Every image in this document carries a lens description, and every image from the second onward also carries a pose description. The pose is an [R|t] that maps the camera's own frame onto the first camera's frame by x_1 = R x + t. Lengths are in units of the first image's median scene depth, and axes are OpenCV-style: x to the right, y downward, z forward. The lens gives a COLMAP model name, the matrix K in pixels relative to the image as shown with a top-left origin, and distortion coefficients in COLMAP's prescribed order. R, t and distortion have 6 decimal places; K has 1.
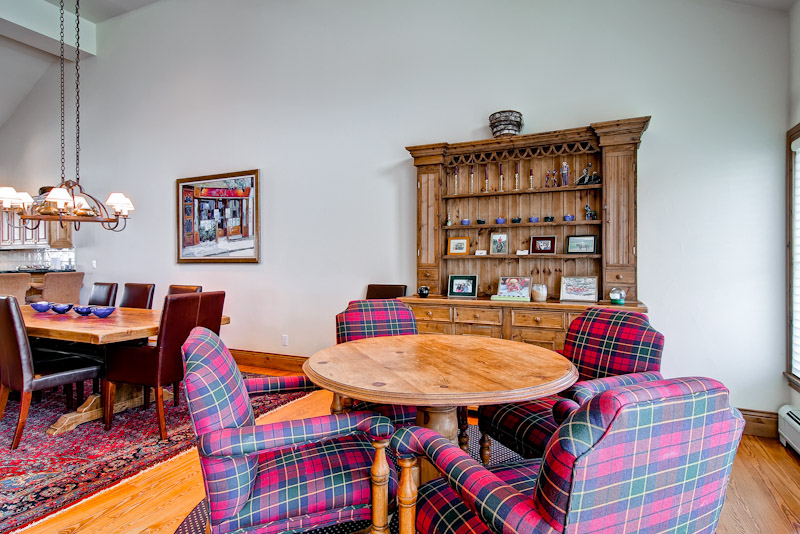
lens RADIAL K [[432.3, 0, 395.8], [0, 432.3, 260.8], [0, 0, 1]] dist [0.025839, -0.007385]
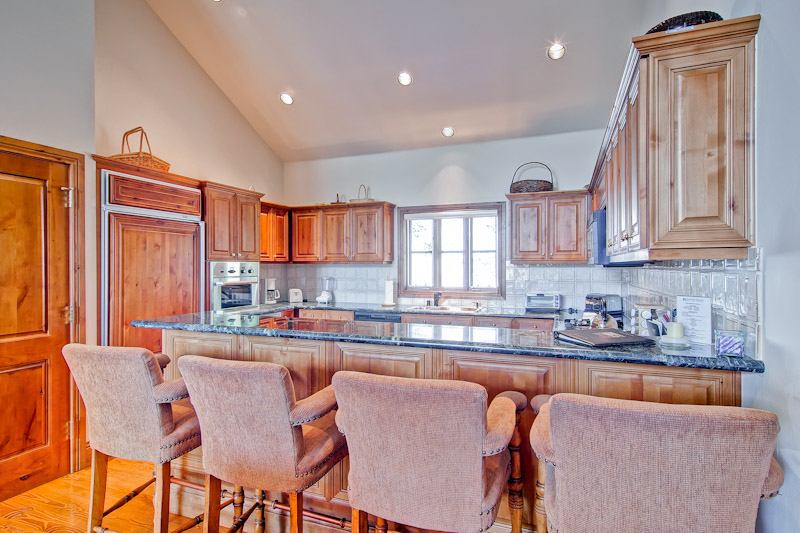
lens RADIAL K [[432.3, 0, 393.8], [0, 432.3, 266.7], [0, 0, 1]] dist [0.025839, -0.007385]
pose [[0.073222, 0.003630, -0.997309, -0.703490], [0.002904, 0.999988, 0.003853, -0.033724], [0.997311, -0.003179, 0.073211, 1.059949]]
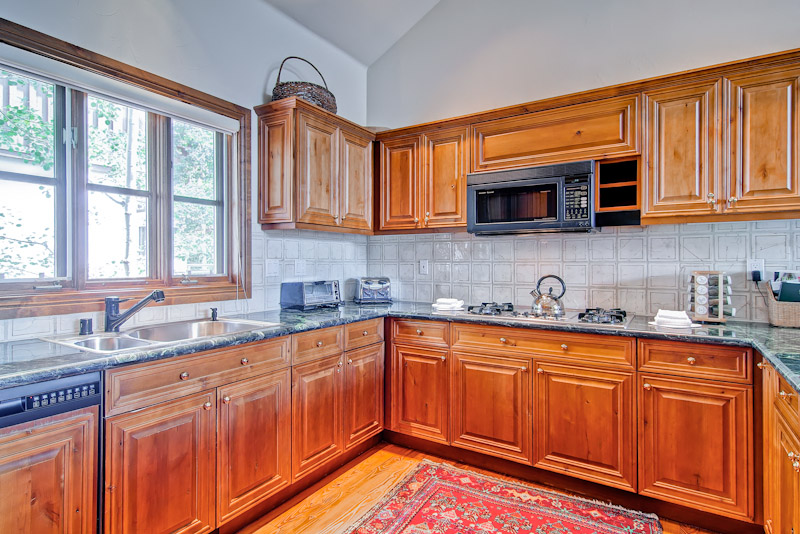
lens RADIAL K [[432.3, 0, 397.9], [0, 432.3, 262.4], [0, 0, 1]] dist [0.025839, -0.007385]
pose [[0.993244, 0.003701, -0.115986, -1.439535], [-0.003351, 0.999989, 0.003212, 0.002355], [0.115997, -0.002801, 0.993246, 0.887756]]
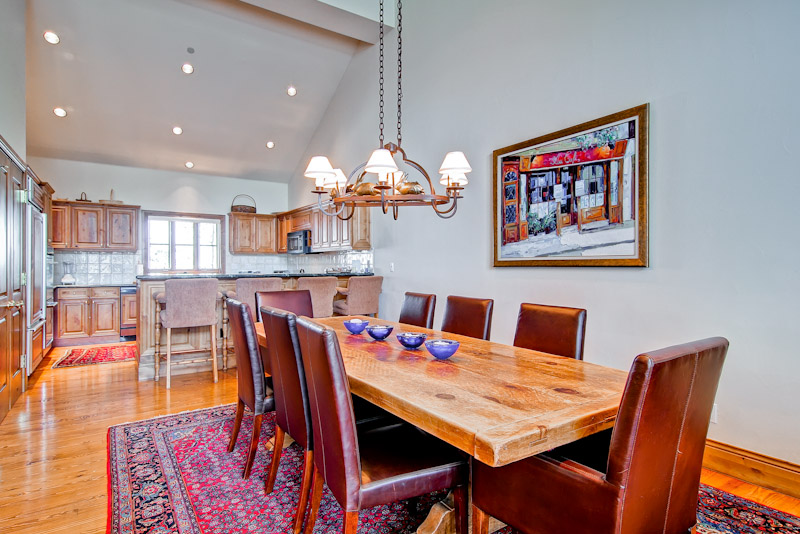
lens RADIAL K [[432.3, 0, 398.3], [0, 432.3, 264.3], [0, 0, 1]] dist [0.025839, -0.007385]
pose [[0.859579, 0.001903, -0.511000, -0.295934], [-0.001433, 0.999998, 0.001313, 0.000836], [0.511001, -0.000397, 0.859580, 0.326883]]
